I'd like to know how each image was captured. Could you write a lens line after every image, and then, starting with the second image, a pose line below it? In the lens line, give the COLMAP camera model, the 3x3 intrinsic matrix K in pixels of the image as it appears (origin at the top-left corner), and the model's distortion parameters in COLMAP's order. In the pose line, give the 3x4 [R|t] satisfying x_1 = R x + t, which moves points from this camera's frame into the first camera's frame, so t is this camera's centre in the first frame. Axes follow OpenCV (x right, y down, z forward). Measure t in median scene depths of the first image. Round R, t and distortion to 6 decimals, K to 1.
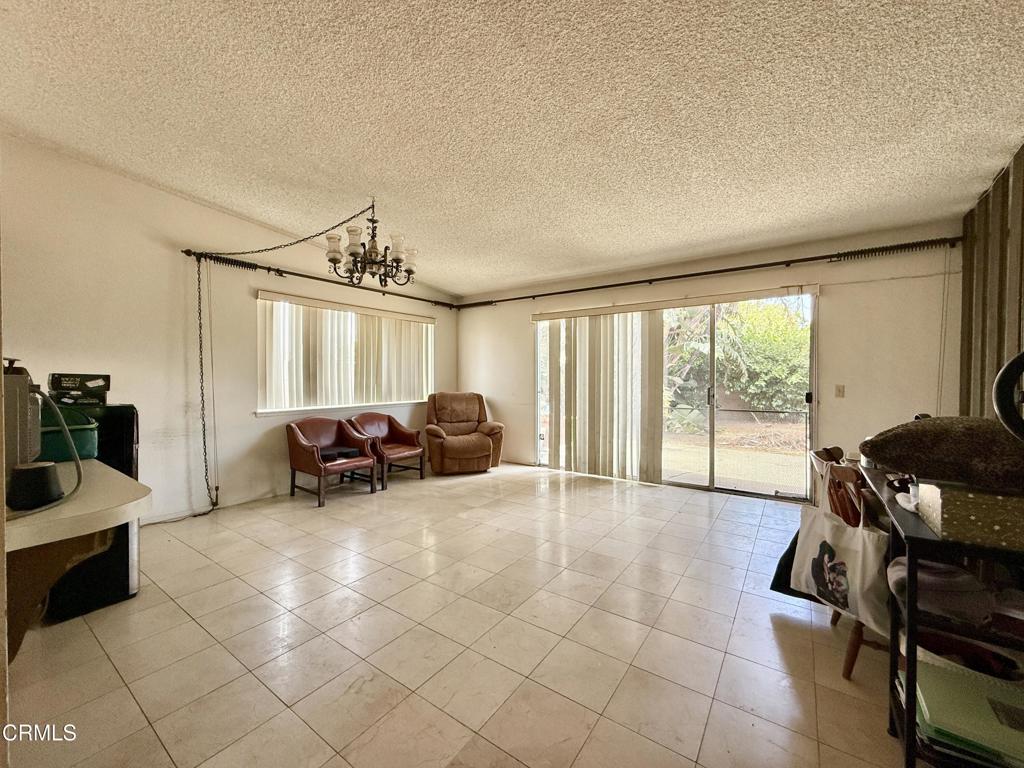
lens RADIAL K [[408.8, 0, 507.1], [0, 408.8, 384.7], [0, 0, 1]] dist [-0.000464, 0.000019]
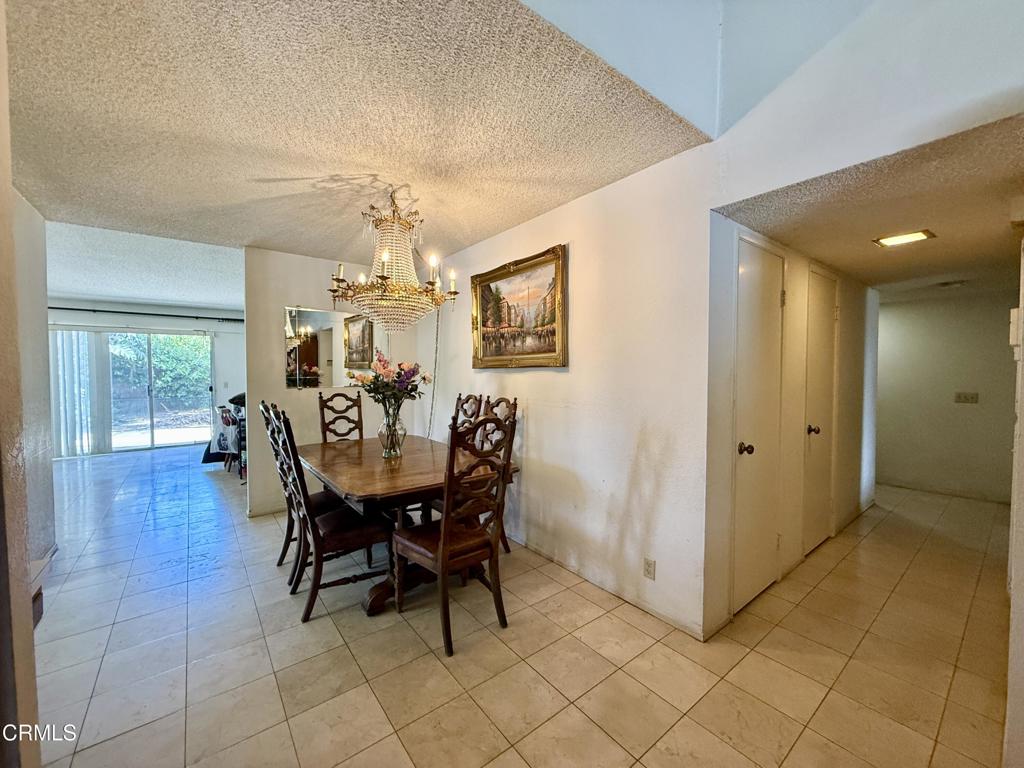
lens RADIAL K [[408.8, 0, 507.1], [0, 408.8, 384.7], [0, 0, 1]] dist [-0.000464, 0.000019]
pose [[0.289336, -0.036767, 0.956521, -0.588177], [0.015743, 0.999310, 0.033649, -0.025685], [-0.957098, 0.005323, 0.289715, -0.752489]]
